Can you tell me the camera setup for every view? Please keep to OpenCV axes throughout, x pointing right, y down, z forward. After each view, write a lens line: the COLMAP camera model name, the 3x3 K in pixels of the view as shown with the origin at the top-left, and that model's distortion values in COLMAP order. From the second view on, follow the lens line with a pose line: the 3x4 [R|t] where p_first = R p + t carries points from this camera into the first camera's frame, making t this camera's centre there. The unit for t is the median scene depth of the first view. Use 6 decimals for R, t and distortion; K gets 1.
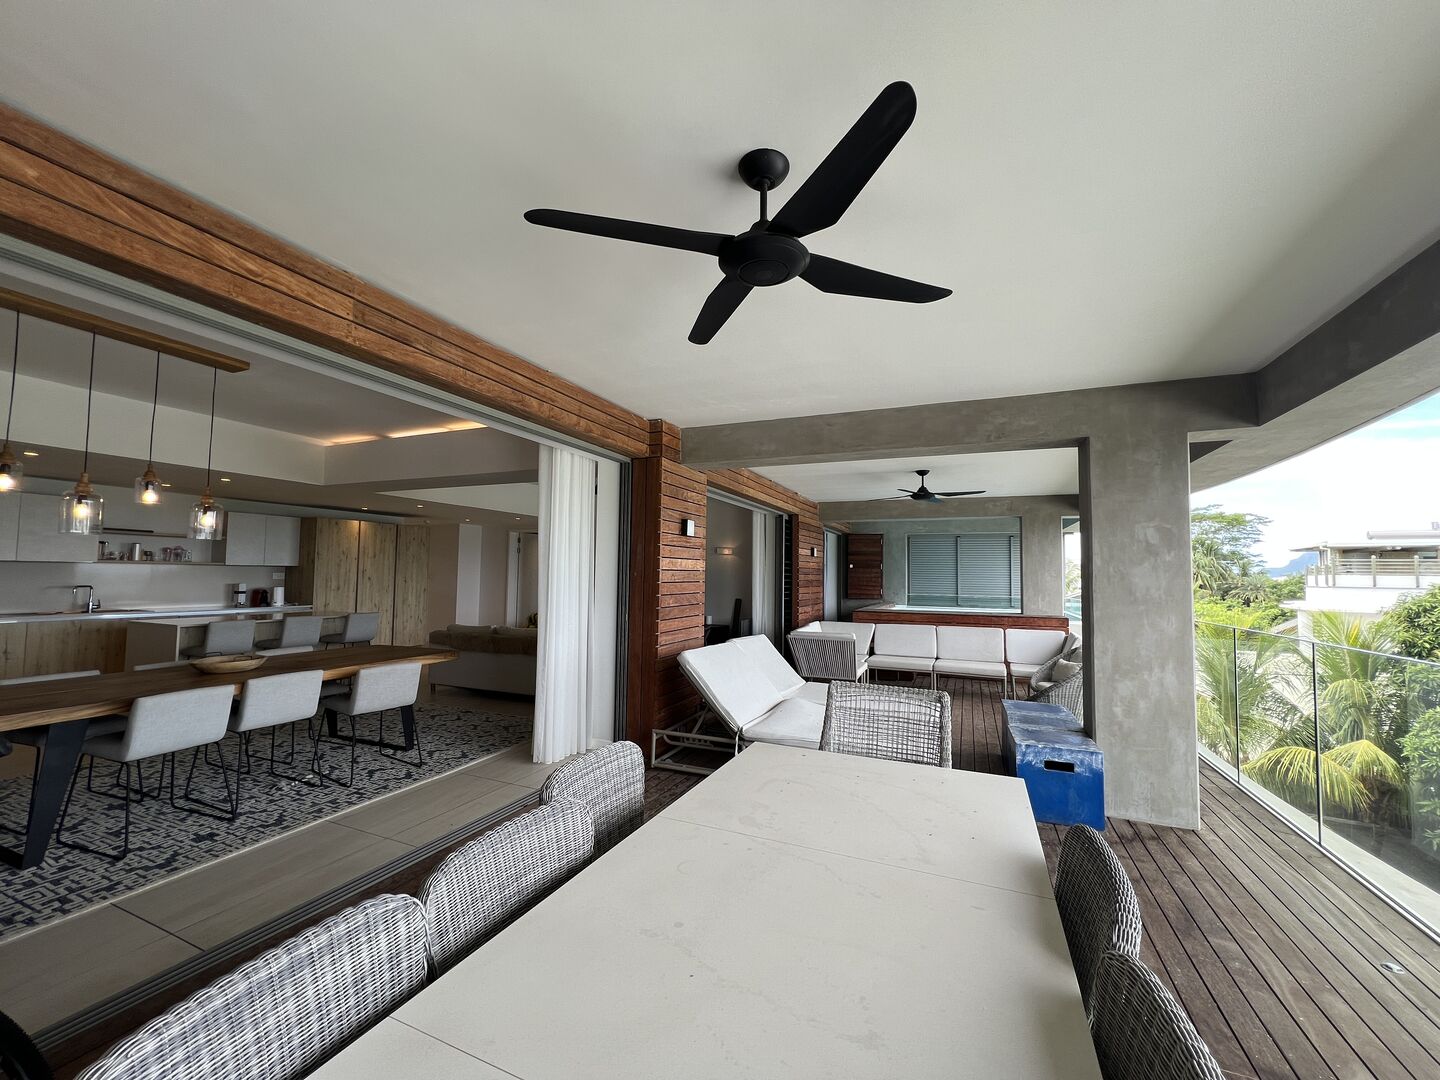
lens RADIAL K [[582.2, 0, 720.0], [0, 582.2, 540.0], [0, 0, 1]] dist [0.000811, -0.000009]
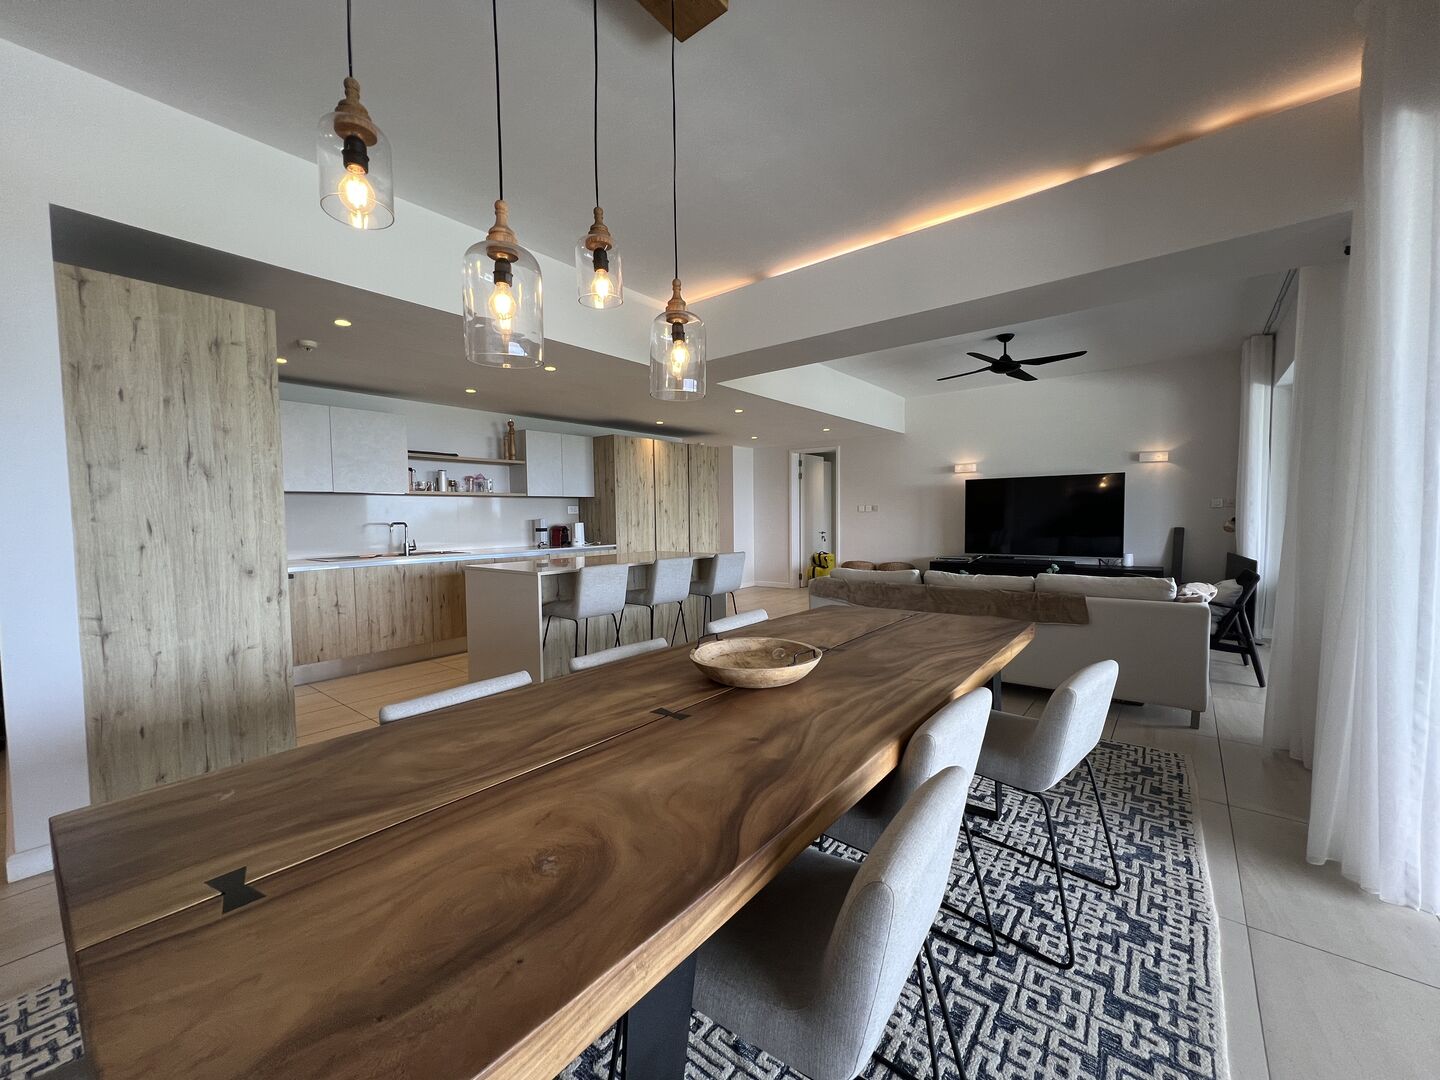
lens RADIAL K [[582.2, 0, 720.0], [0, 582.2, 540.0], [0, 0, 1]] dist [0.000811, -0.000009]
pose [[0.964046, -0.014592, -0.265335, -0.360782], [0.042132, 0.994255, 0.098399, 0.033597], [0.262375, -0.106040, 0.959122, 0.271702]]
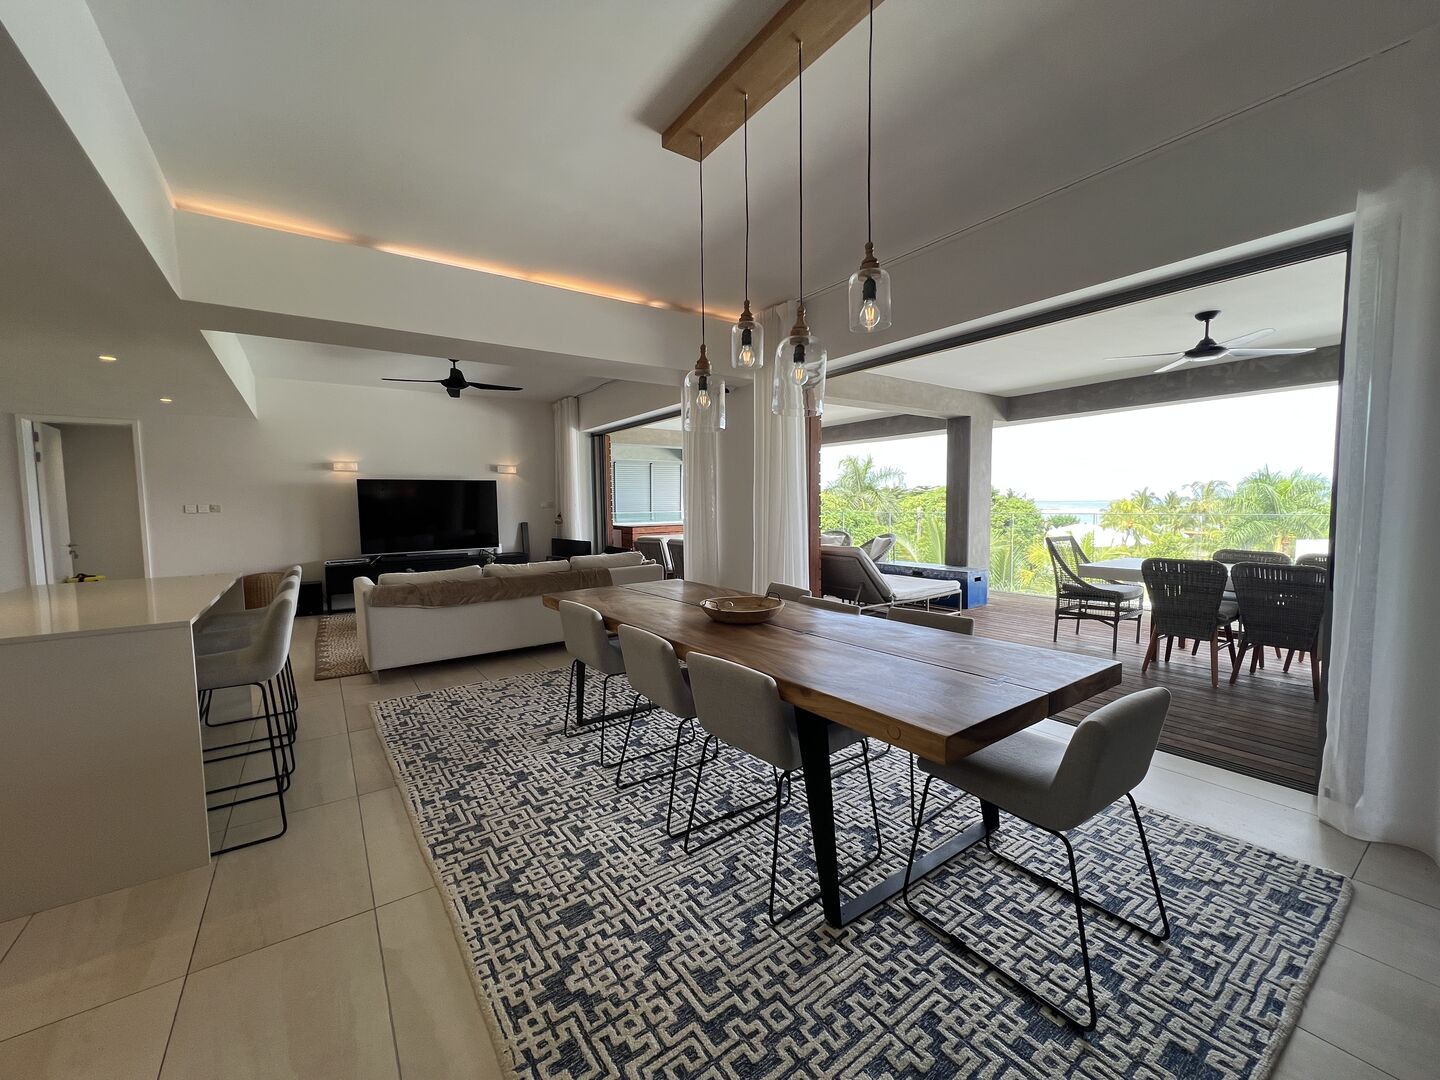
lens RADIAL K [[572.3, 0, 720.0], [0, 572.3, 540.0], [0, 0, 1]] dist [0.017374, 0.000024]
pose [[0.528136, -0.077904, 0.845579, -0.709347], [-0.031173, 0.993333, 0.110987, 0.022084], [-0.848587, -0.084976, 0.522186, 0.320763]]
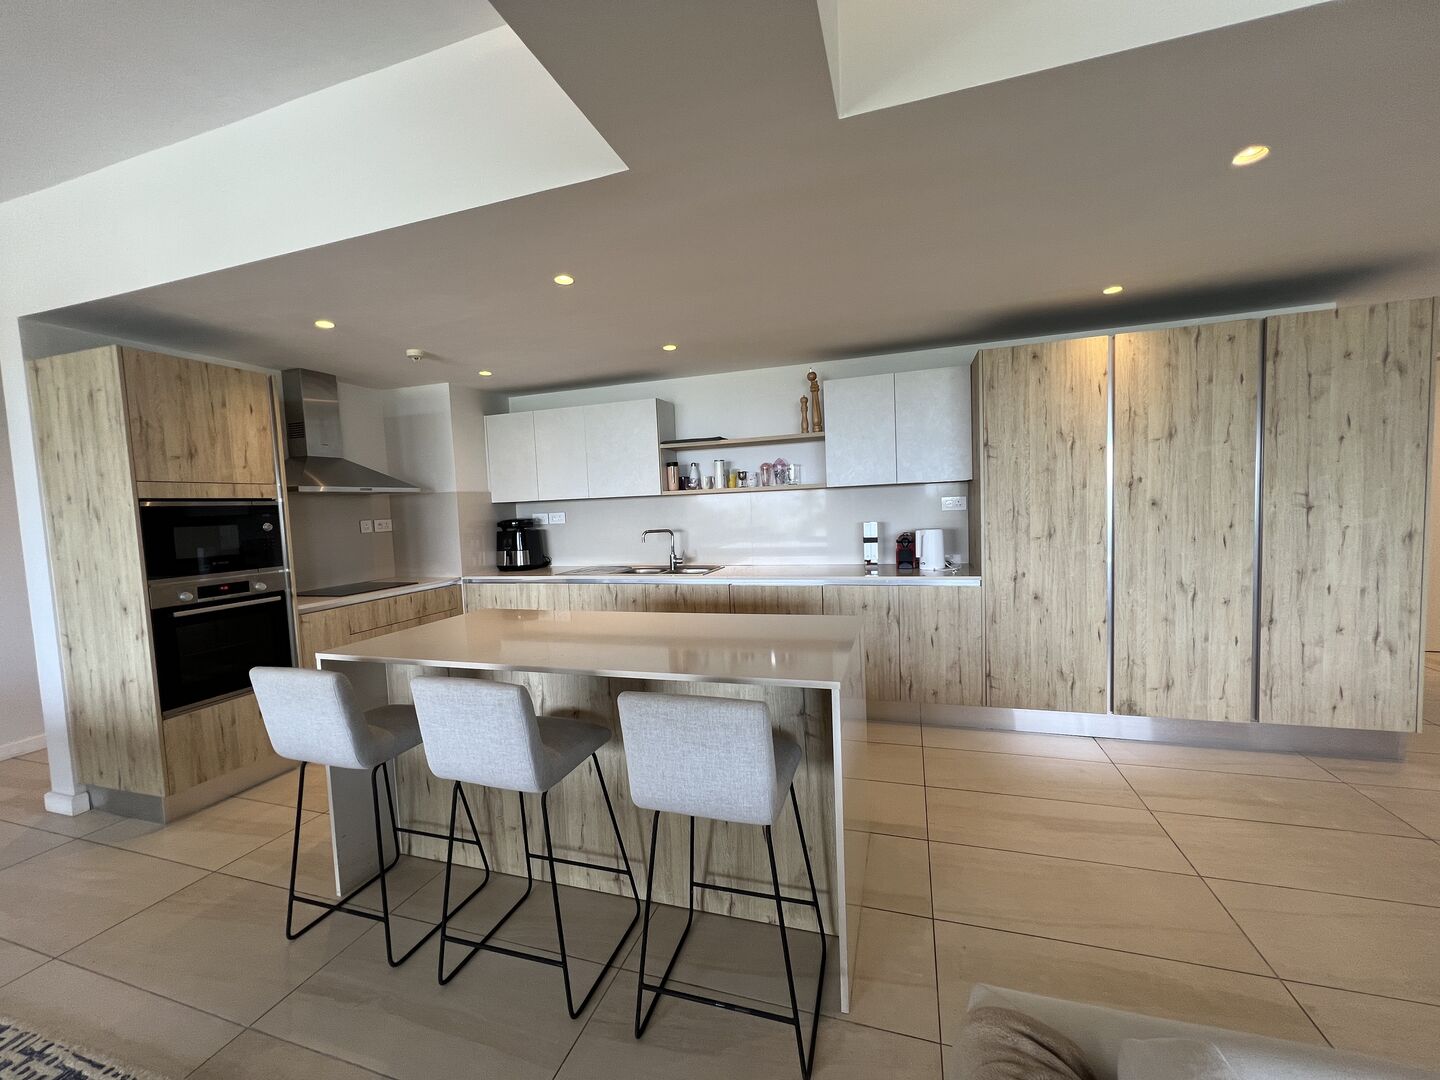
lens RADIAL K [[582.2, 0, 720.0], [0, 582.2, 540.0], [0, 0, 1]] dist [0.000811, -0.000009]
pose [[0.094554, 0.042859, -0.994597, -0.335112], [0.102601, 0.993333, 0.052559, 0.050239], [0.990218, -0.107017, 0.089526, 0.826356]]
